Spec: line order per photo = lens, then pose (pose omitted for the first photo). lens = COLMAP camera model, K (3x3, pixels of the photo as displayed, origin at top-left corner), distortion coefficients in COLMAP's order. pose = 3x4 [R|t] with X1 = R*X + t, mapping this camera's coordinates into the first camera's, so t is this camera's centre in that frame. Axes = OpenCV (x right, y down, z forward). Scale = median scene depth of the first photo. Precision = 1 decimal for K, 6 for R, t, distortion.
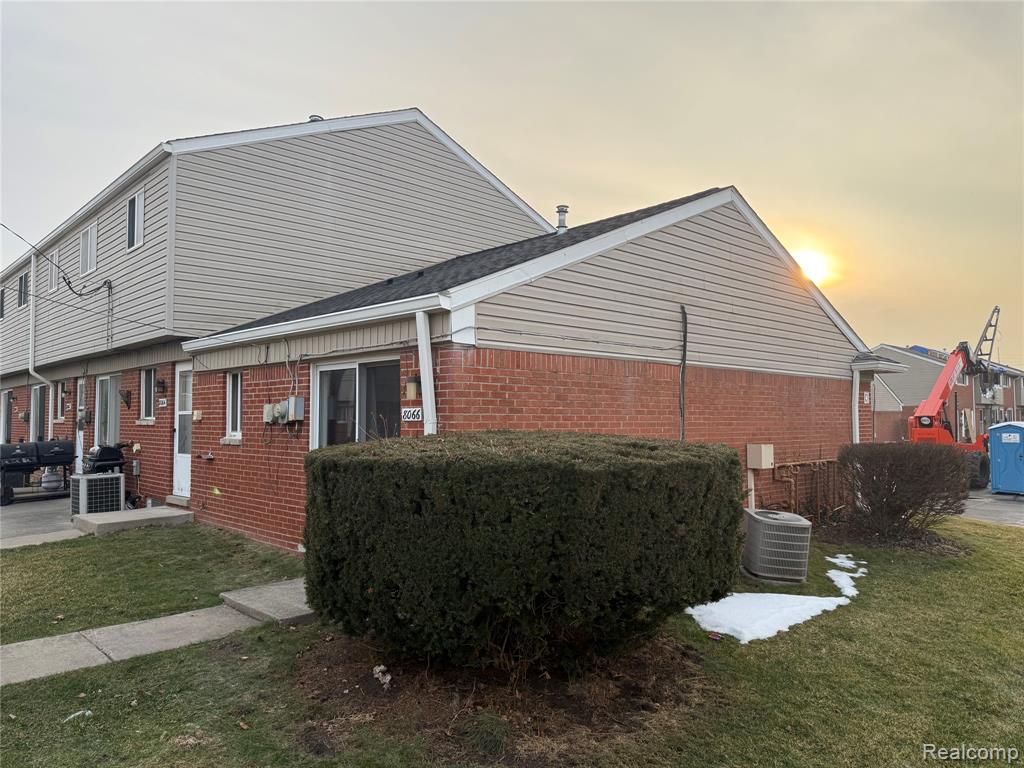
lens RADIAL K [[712.8, 0, 512.1], [0, 712.8, 380.0], [0, 0, 1]] dist [0.102247, -0.129454]
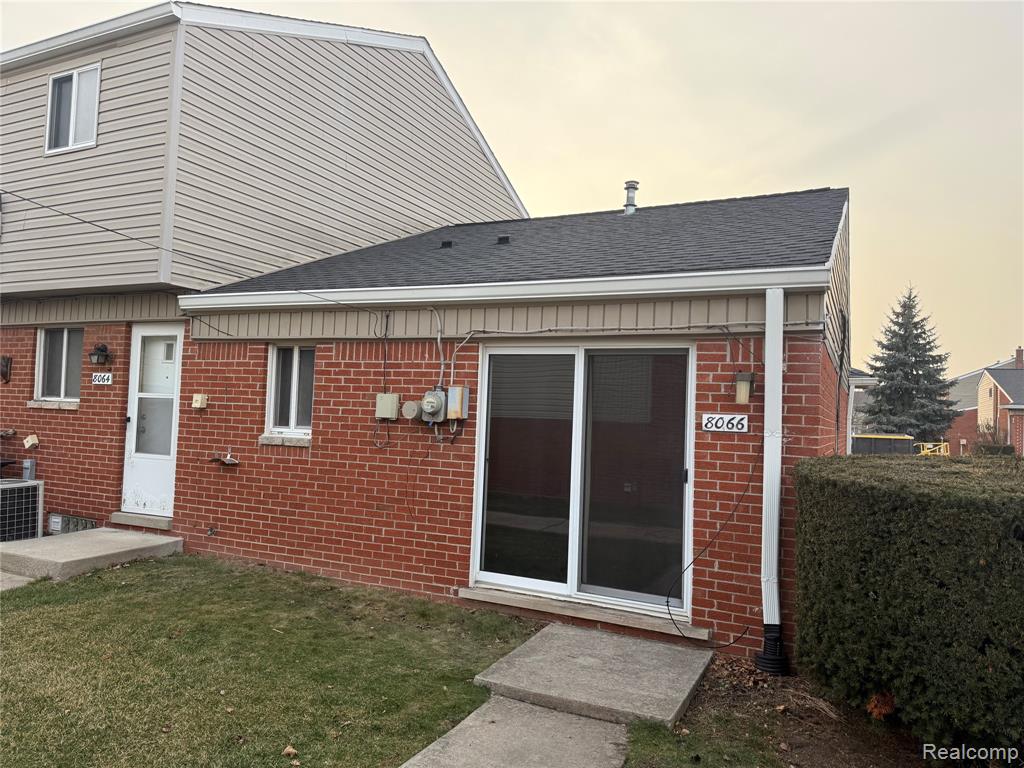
lens RADIAL K [[714.1, 0, 512.0], [0, 714.1, 384.0], [0, 0, 1]] dist [0.058551, -0.048849]
pose [[0.934581, 0.053844, 0.351652, -0.442584], [-0.059322, 0.998227, 0.004812, 0.011970], [-0.350770, -0.025358, 0.936118, 0.262715]]
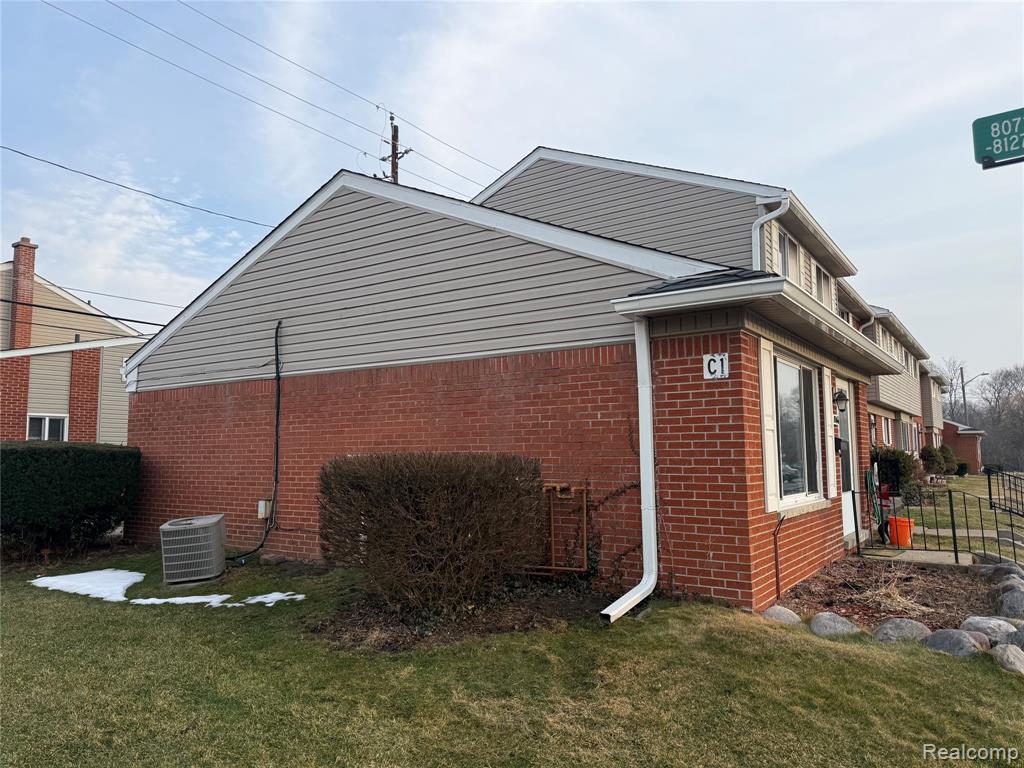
lens RADIAL K [[714.1, 0, 512.0], [0, 714.1, 384.0], [0, 0, 1]] dist [0.058551, -0.048849]
pose [[0.218674, -0.099561, -0.970705, 1.228959], [0.058984, 0.994311, -0.088695, 0.093840], [0.974014, -0.037861, 0.223303, 1.016027]]
